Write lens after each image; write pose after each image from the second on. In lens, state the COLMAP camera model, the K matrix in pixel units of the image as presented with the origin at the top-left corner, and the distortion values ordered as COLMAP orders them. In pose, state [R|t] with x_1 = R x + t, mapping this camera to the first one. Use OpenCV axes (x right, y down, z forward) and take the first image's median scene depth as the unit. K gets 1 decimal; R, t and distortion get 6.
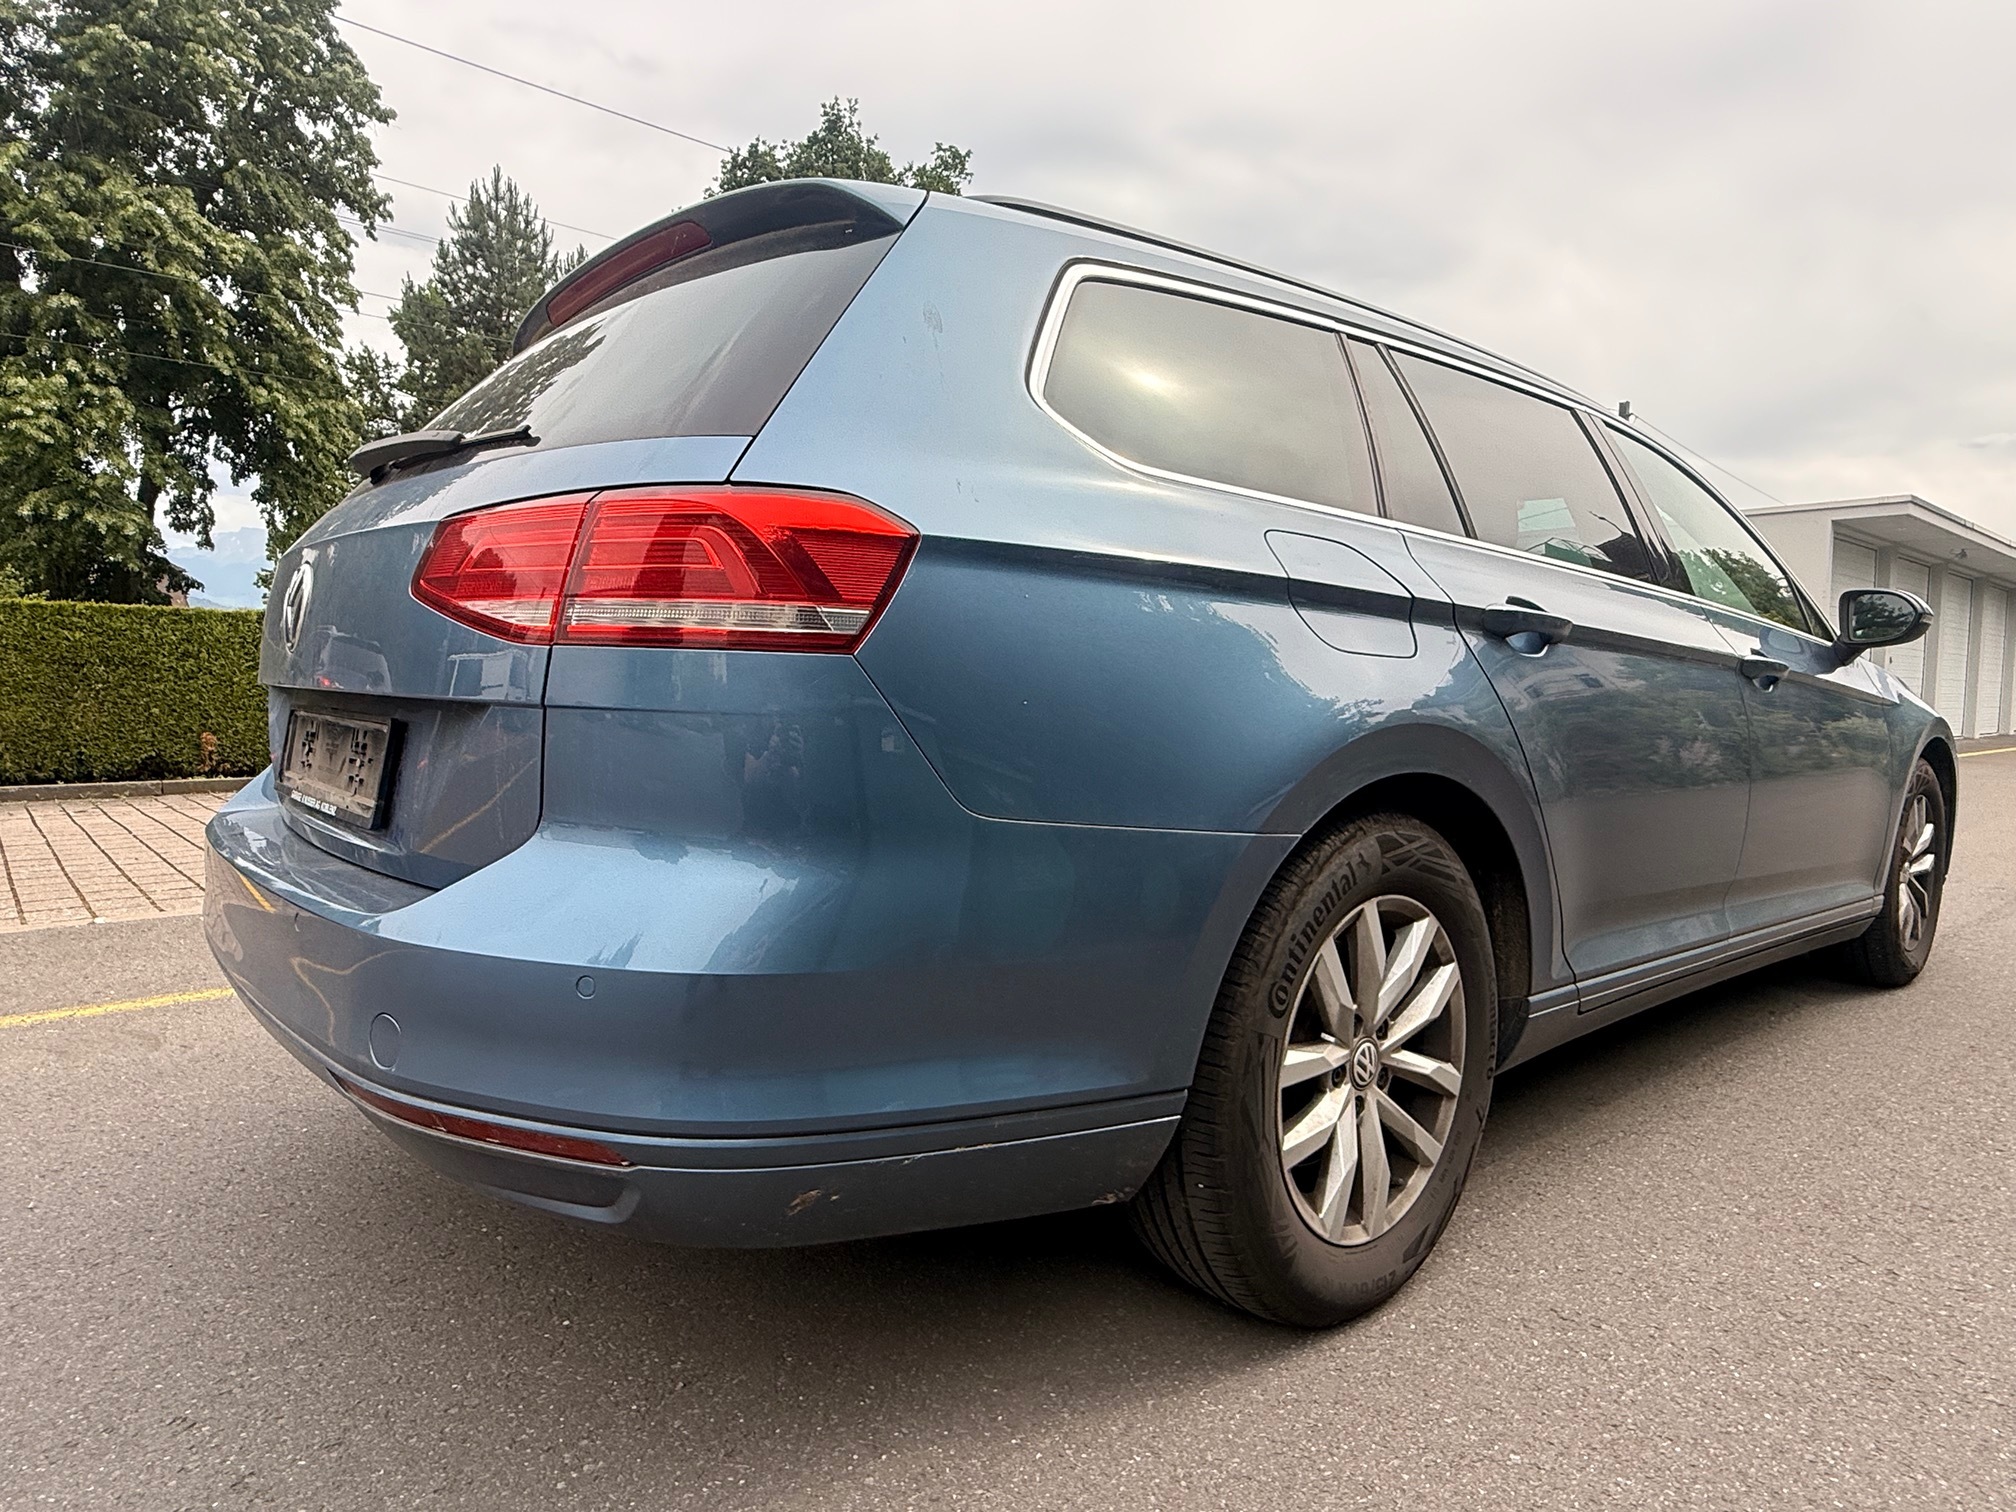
lens RADIAL K [[1179.9, 0, 1001.3], [0, 1179.9, 761.1], [0, 0, 1]] dist [0.001185, -0.002970]
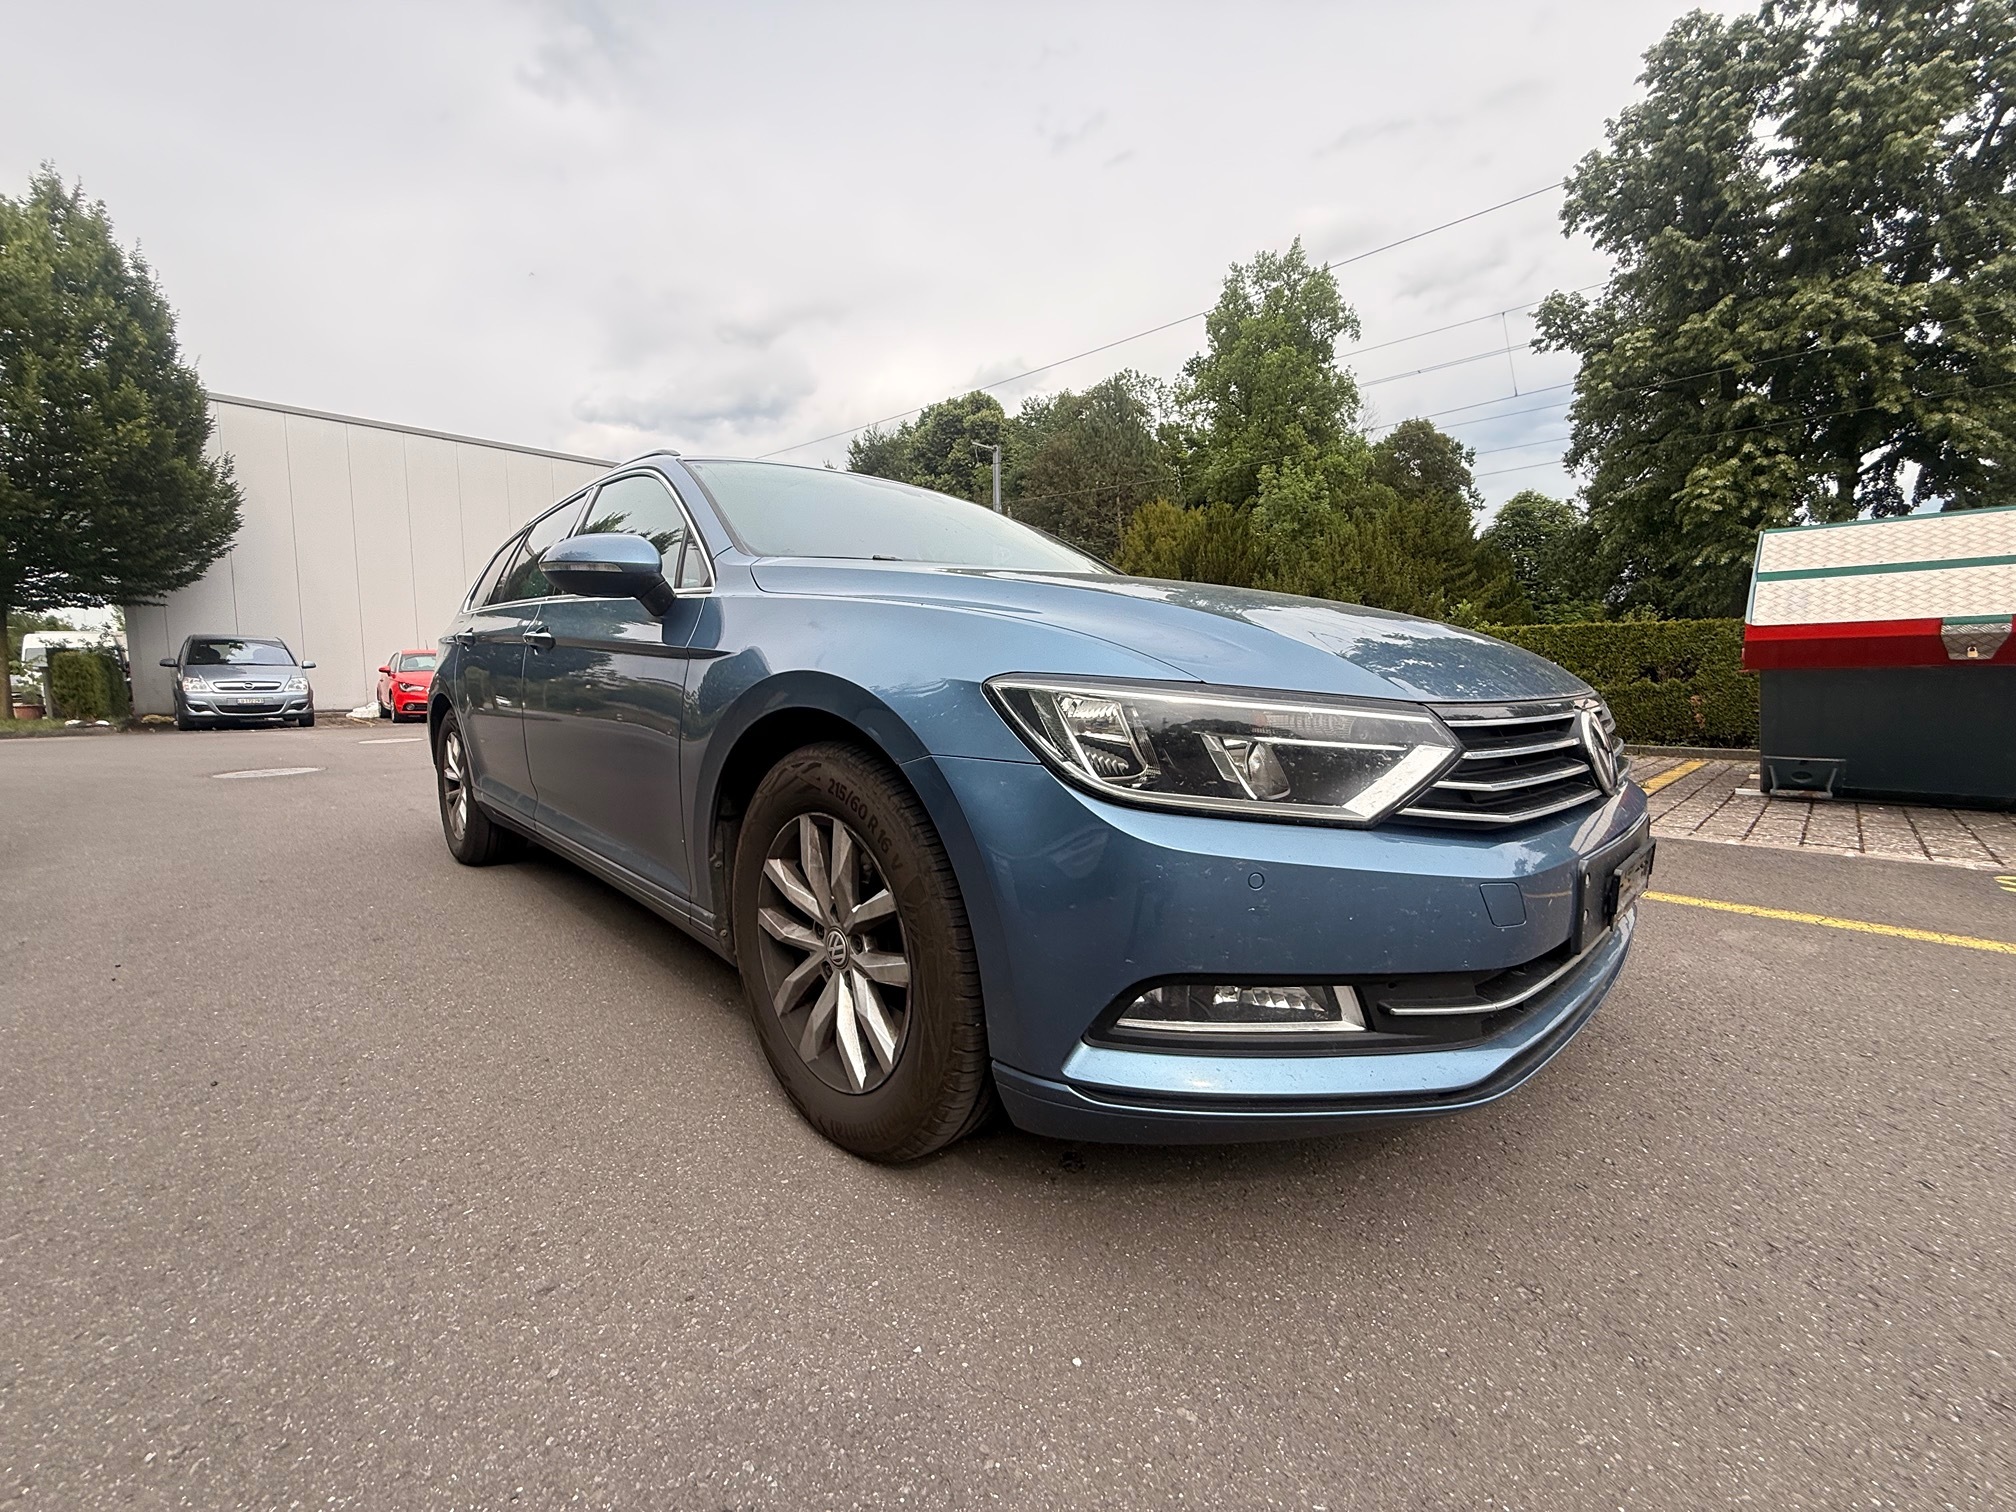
lens RADIAL K [[807.2, 0, 1004.1], [0, 807.2, 755.5], [0, 0, 1]] dist [0.000634, 0.000125]
pose [[0.050580, 0.078222, -0.995652, 0.101649], [-0.057290, 0.995514, 0.075301, -0.002849], [0.997076, 0.053232, 0.054834, 0.093205]]
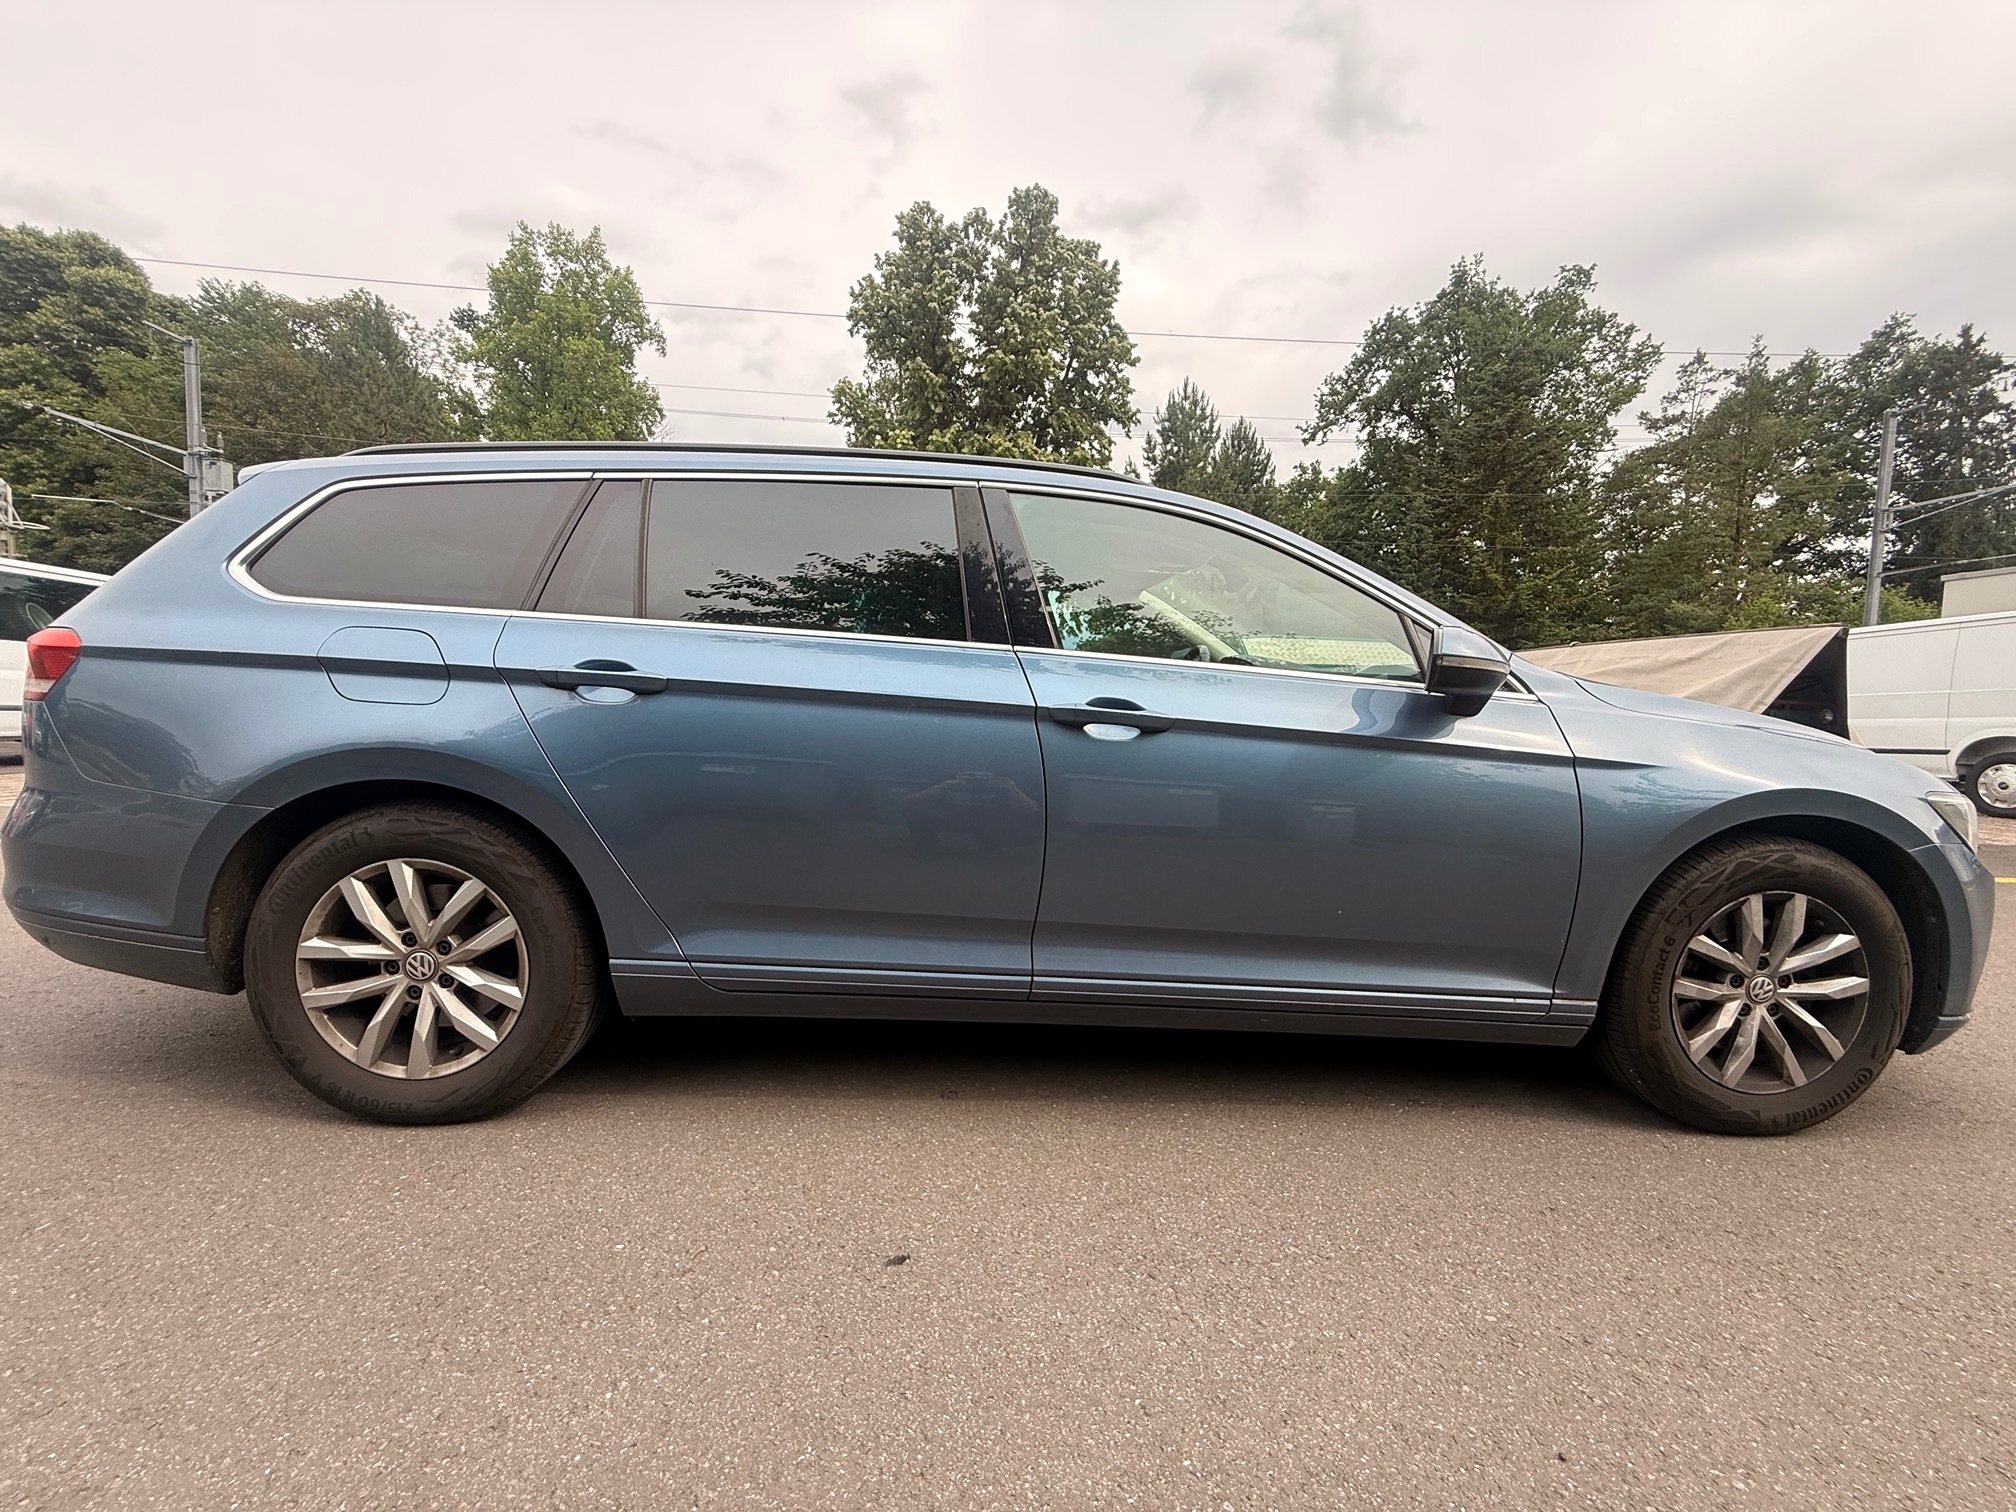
lens RADIAL K [[807.2, 0, 1004.1], [0, 807.2, 755.5], [0, 0, 1]] dist [0.000634, 0.000125]
pose [[0.781404, 0.052257, -0.621833, 0.062134], [-0.058151, 0.998249, 0.010817, -0.003033], [0.621310, 0.027708, 0.783075, 0.025447]]
